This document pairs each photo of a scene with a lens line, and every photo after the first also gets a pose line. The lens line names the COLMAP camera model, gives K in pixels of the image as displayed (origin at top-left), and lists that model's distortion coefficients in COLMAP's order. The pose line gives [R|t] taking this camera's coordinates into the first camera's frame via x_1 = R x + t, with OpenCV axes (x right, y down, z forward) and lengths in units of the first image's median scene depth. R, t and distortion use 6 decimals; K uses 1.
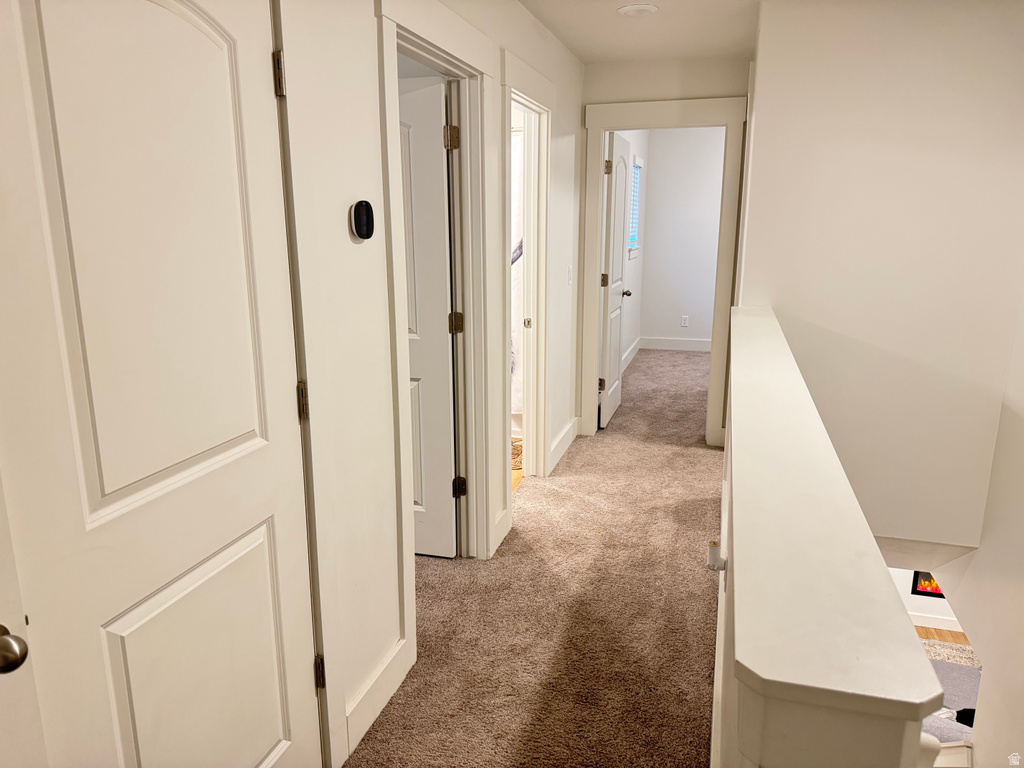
lens RADIAL K [[725.4, 0, 512.0], [0, 725.4, 384.0], [0, 0, 1]] dist [0.099392, -0.146958]
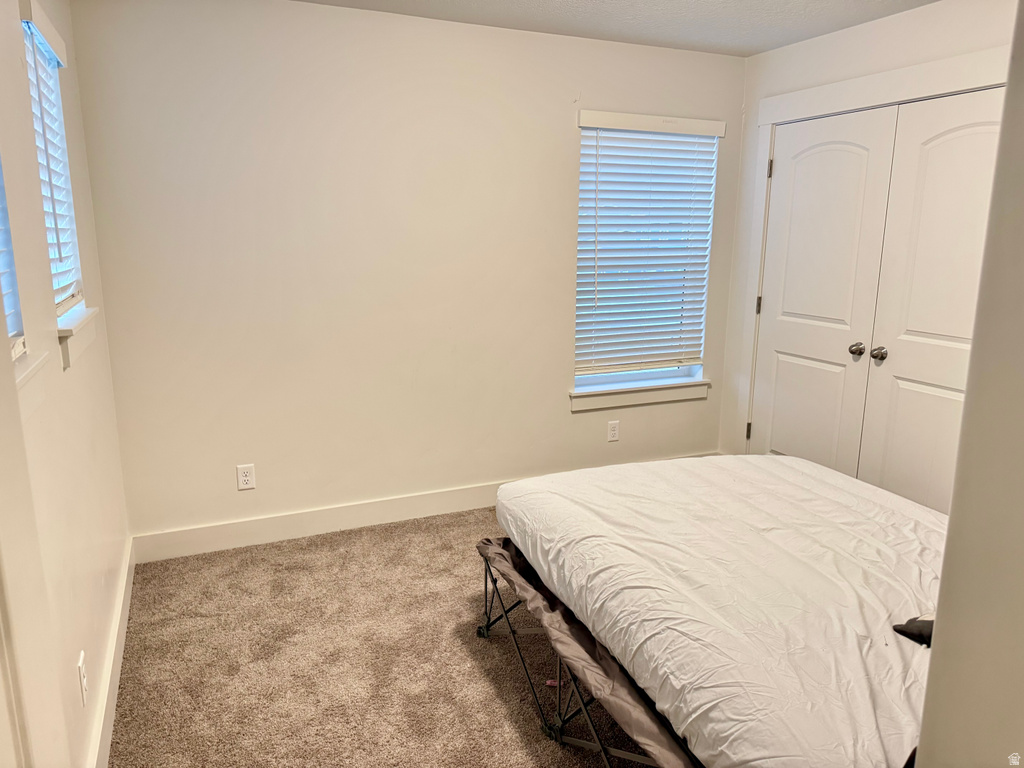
lens RADIAL K [[725.4, 0, 512.0], [0, 725.4, 384.0], [0, 0, 1]] dist [0.099392, -0.146958]
pose [[0.768327, -0.132412, 0.626211, 0.104187], [0.139478, 0.989492, 0.038095, -0.139339], [-0.624675, 0.058073, 0.778722, 0.608853]]
